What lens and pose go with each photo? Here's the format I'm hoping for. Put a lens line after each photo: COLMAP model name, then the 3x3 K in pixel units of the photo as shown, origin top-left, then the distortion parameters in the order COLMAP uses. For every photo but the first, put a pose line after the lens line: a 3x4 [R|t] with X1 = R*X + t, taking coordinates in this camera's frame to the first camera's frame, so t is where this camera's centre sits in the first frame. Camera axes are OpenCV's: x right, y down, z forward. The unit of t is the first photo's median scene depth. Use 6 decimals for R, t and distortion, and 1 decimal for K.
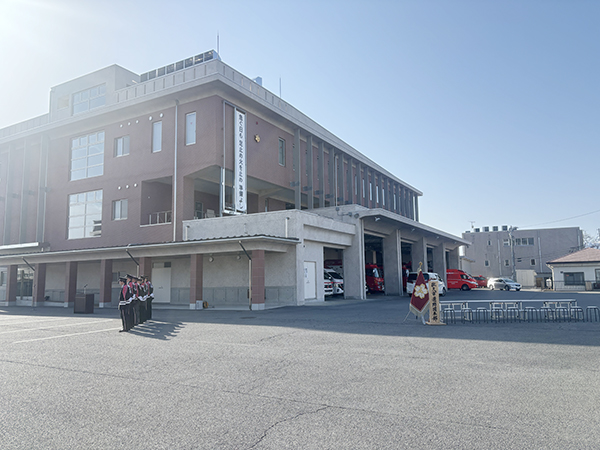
lens RADIAL K [[448.3, 0, 308.8], [0, 448.3, 227.9], [0, 0, 1]] dist [0.062036, -0.097368]
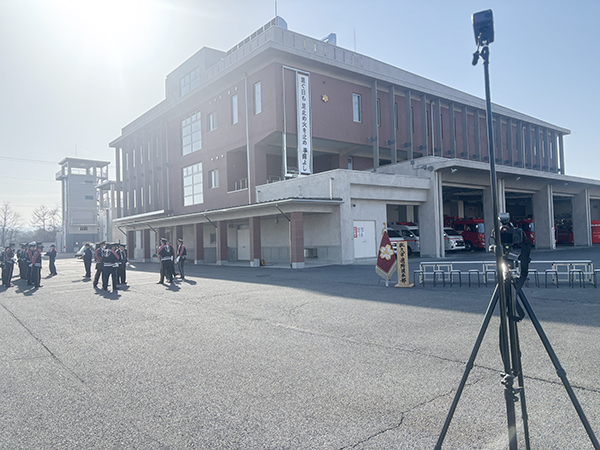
lens RADIAL K [[449.1, 0, 300.0], [0, 449.1, 225.0], [0, 0, 1]] dist [0.069528, -0.094311]
pose [[0.928203, -0.026673, -0.371117, 0.217031], [0.060550, 0.994959, 0.079933, -0.002438], [0.367115, -0.096665, 0.925139, 0.026285]]
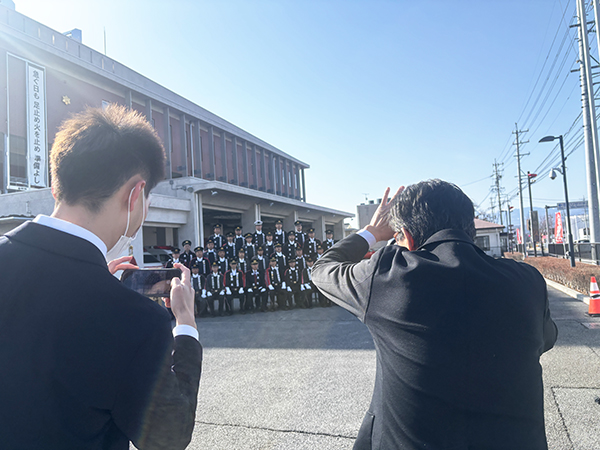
lens RADIAL K [[448.3, 0, 308.8], [0, 448.3, 227.9], [0, 0, 1]] dist [0.062036, -0.097368]
pose [[0.986645, -0.033278, 0.159447, 0.209496], [0.024292, 0.998022, 0.057978, 0.002610], [-0.161061, -0.053330, 0.985503, 0.083560]]
